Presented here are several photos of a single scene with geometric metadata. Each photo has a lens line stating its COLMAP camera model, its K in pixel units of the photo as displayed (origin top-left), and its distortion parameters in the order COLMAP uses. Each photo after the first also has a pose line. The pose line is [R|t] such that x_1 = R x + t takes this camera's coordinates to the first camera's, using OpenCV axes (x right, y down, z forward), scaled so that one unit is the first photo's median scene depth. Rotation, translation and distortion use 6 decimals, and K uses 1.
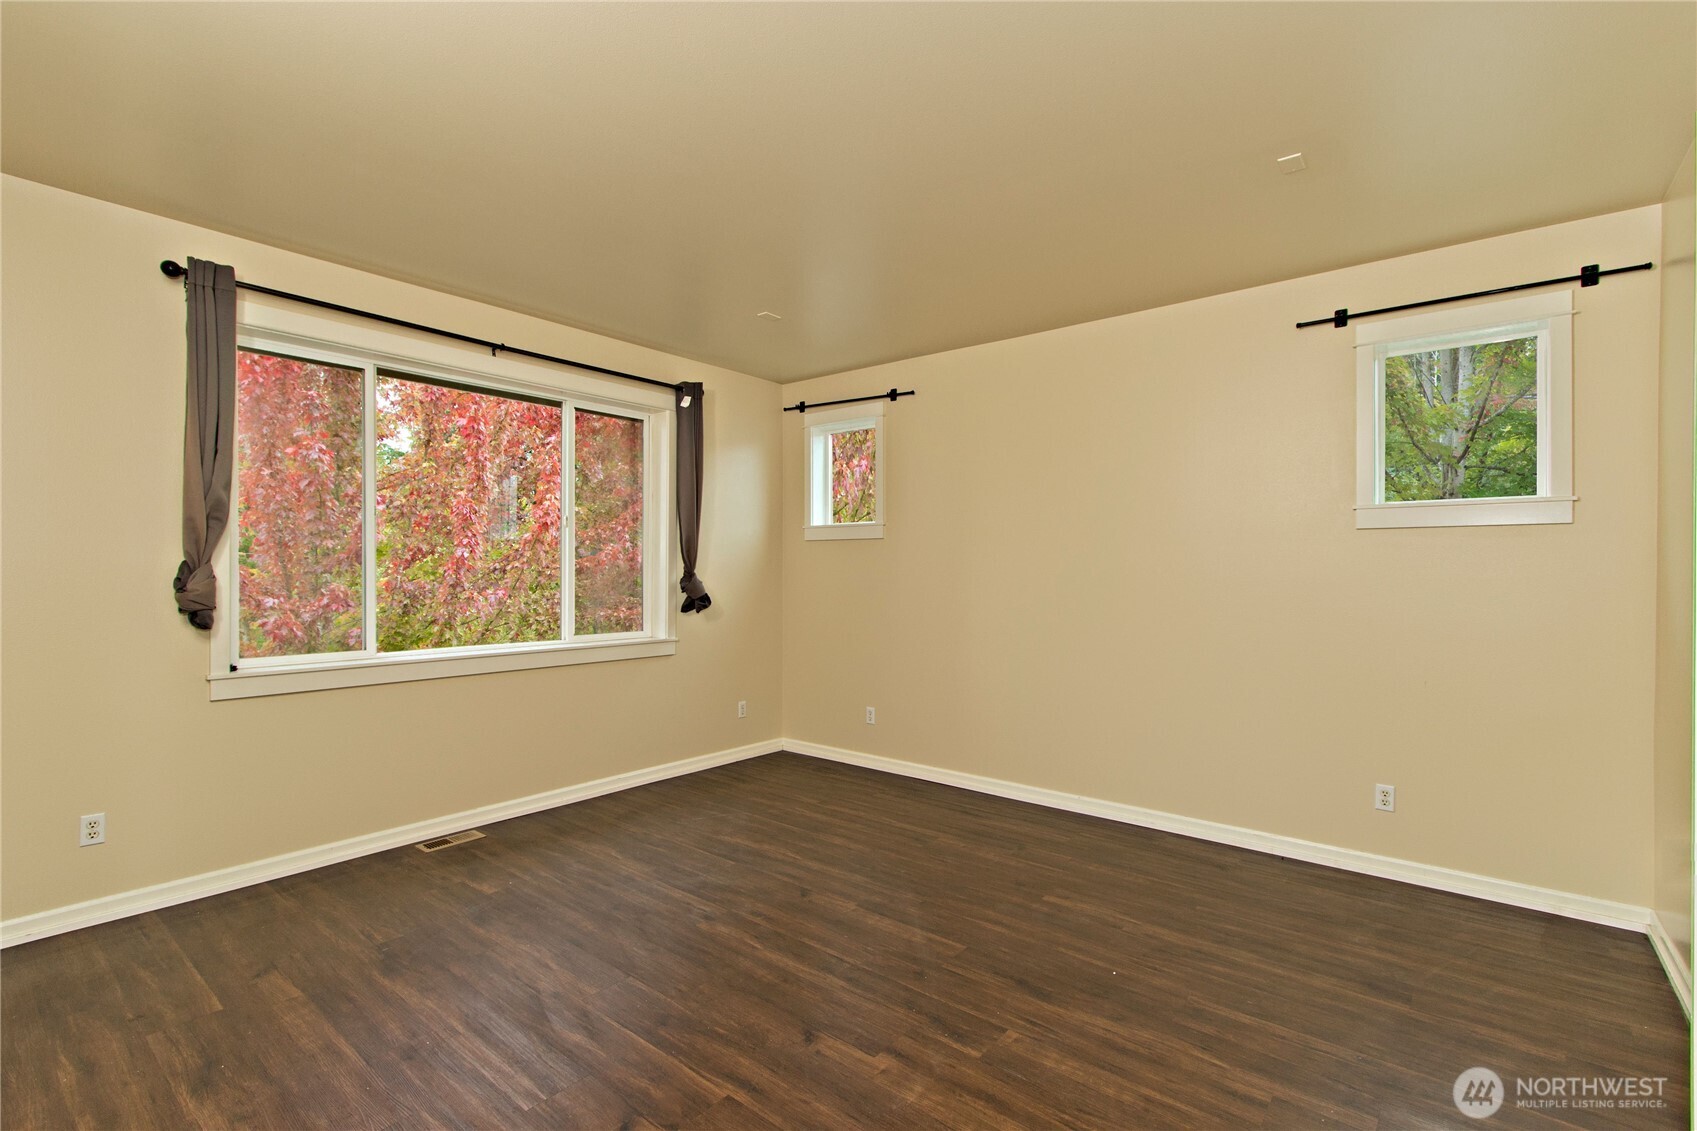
lens RADIAL K [[780.8, 0, 842.4], [0, 780.8, 571.3], [0, 0, 1]] dist [0.005728, -0.000449]
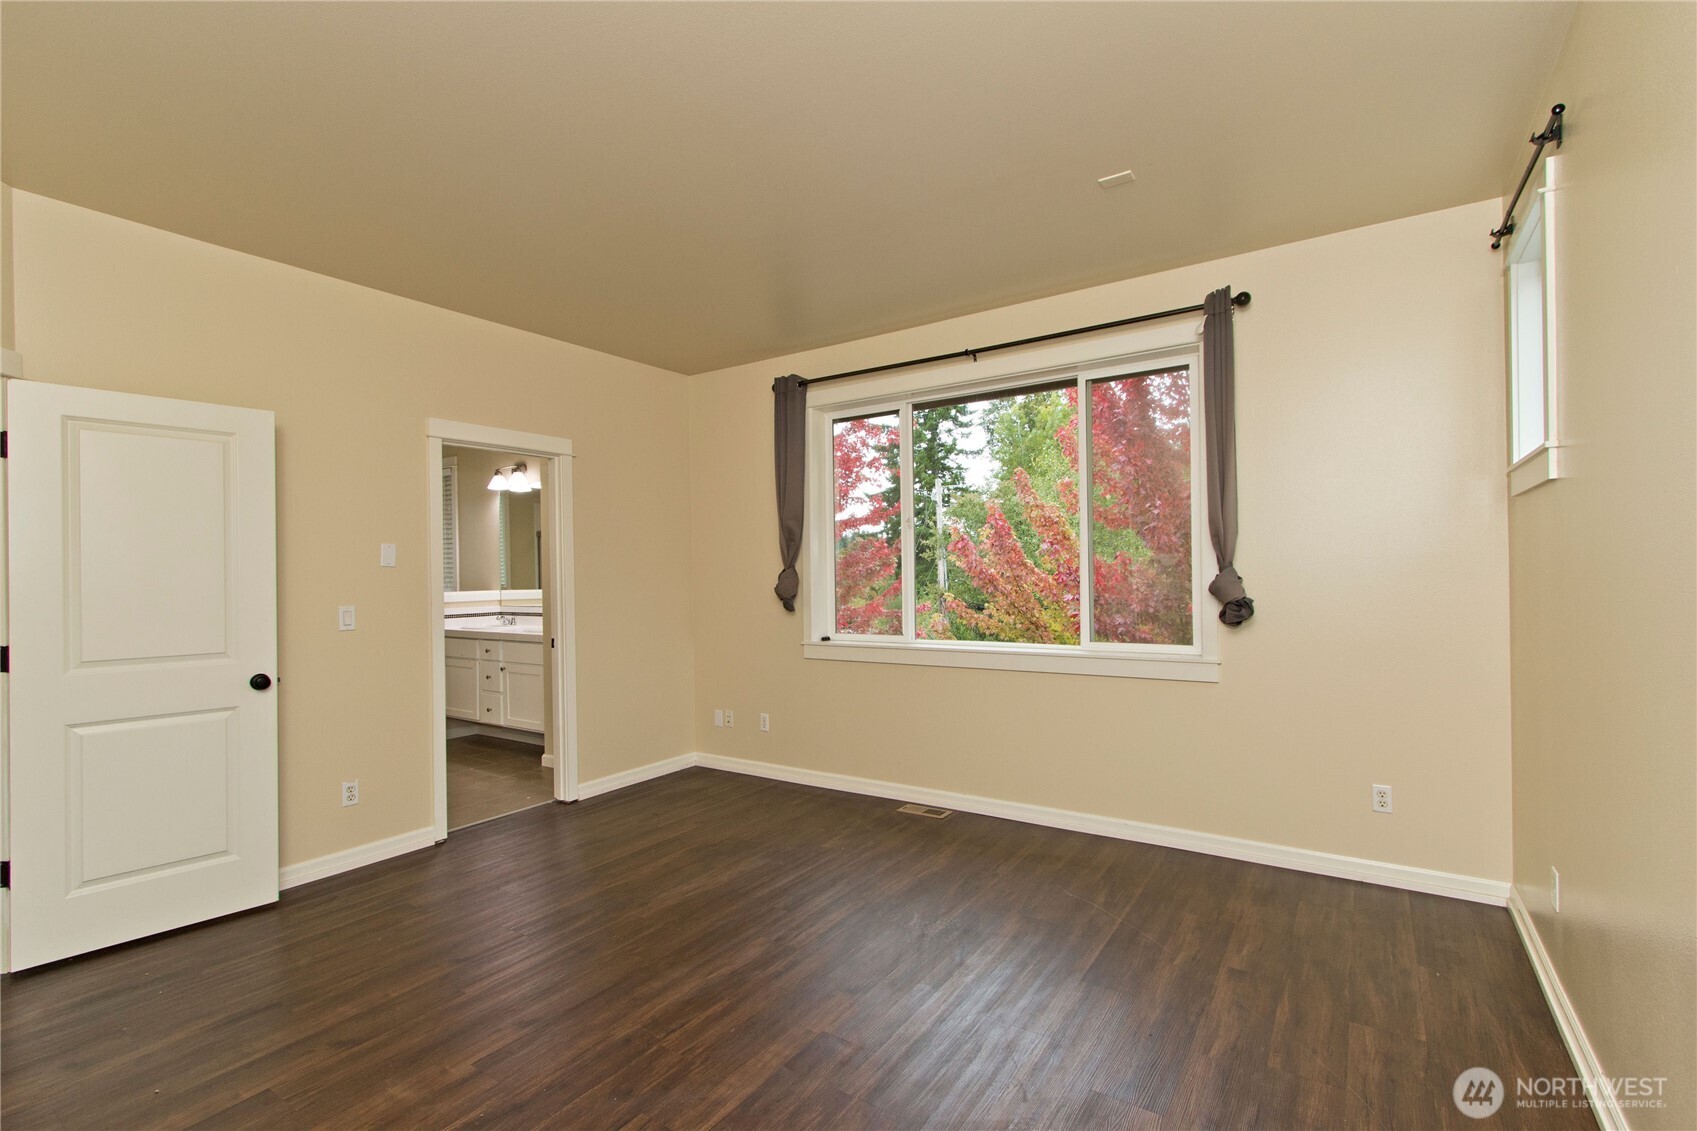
lens RADIAL K [[780.8, 0, 844.7], [0, 780.8, 574.0], [0, 0, 1]] dist [0.005728, -0.000449]
pose [[0.083763, -0.008218, -0.996452, 0.570437], [0.014986, 0.999863, -0.006987, 0.009361], [0.996373, -0.014347, 0.083875, 0.744638]]
